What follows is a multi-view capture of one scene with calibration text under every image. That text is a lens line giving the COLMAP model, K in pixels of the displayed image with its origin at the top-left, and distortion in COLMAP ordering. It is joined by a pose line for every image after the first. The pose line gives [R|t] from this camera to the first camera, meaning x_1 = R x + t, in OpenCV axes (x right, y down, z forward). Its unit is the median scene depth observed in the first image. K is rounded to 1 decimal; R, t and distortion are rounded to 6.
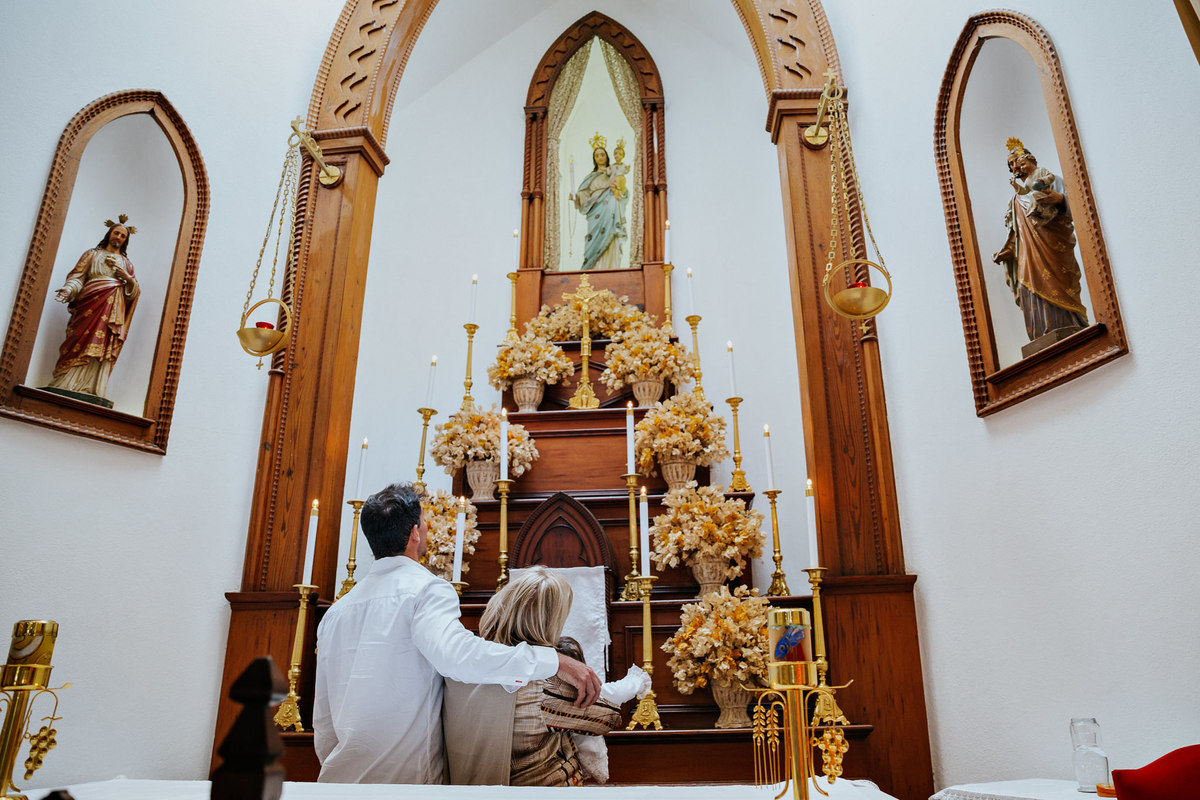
lens RADIAL K [[850.5, 0, 633.2], [0, 850.5, 405.5], [0, 0, 1]] dist [-0.113857, 0.083779]
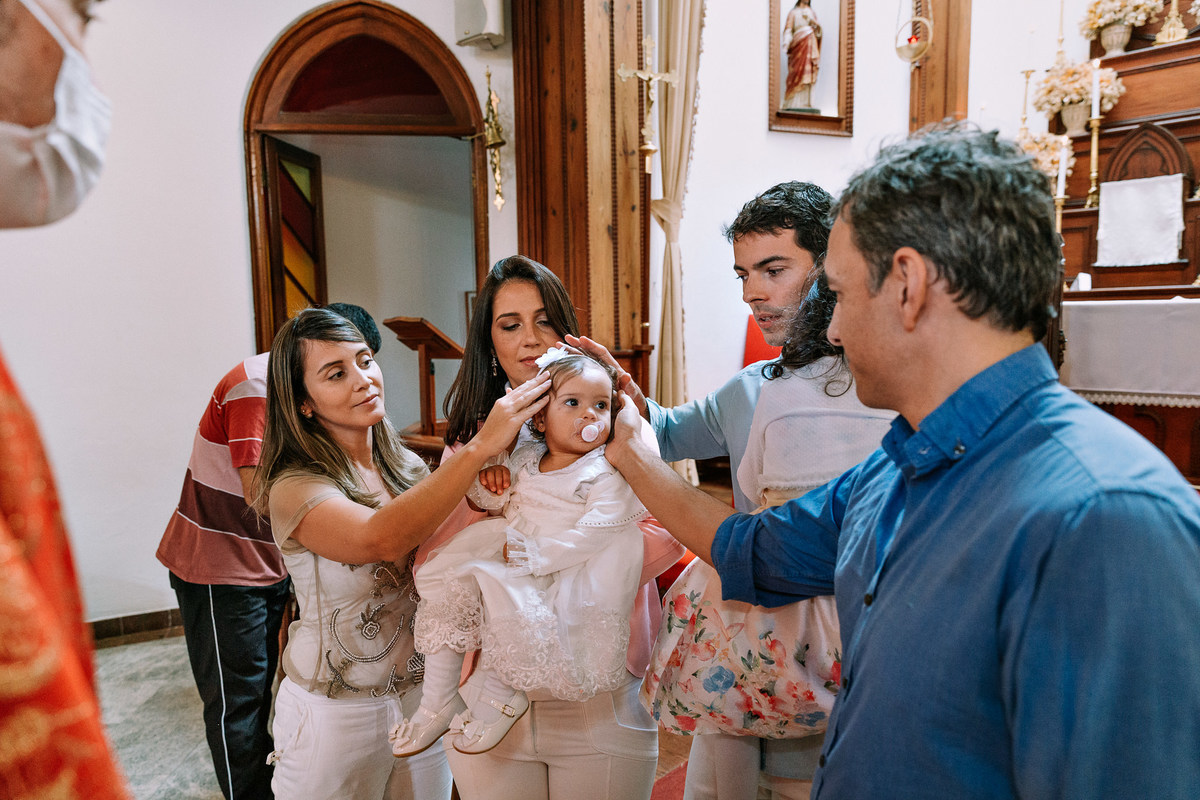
lens RADIAL K [[789.7, 0, 600.0], [0, 789.7, 400.0], [0, 0, 1]] dist [0.005727, 0.005384]
pose [[0.795316, 0.066178, -0.602571, 0.014016], [0.206241, 0.905185, 0.371625, -0.140447], [0.570032, -0.419834, 0.706260, -0.558015]]
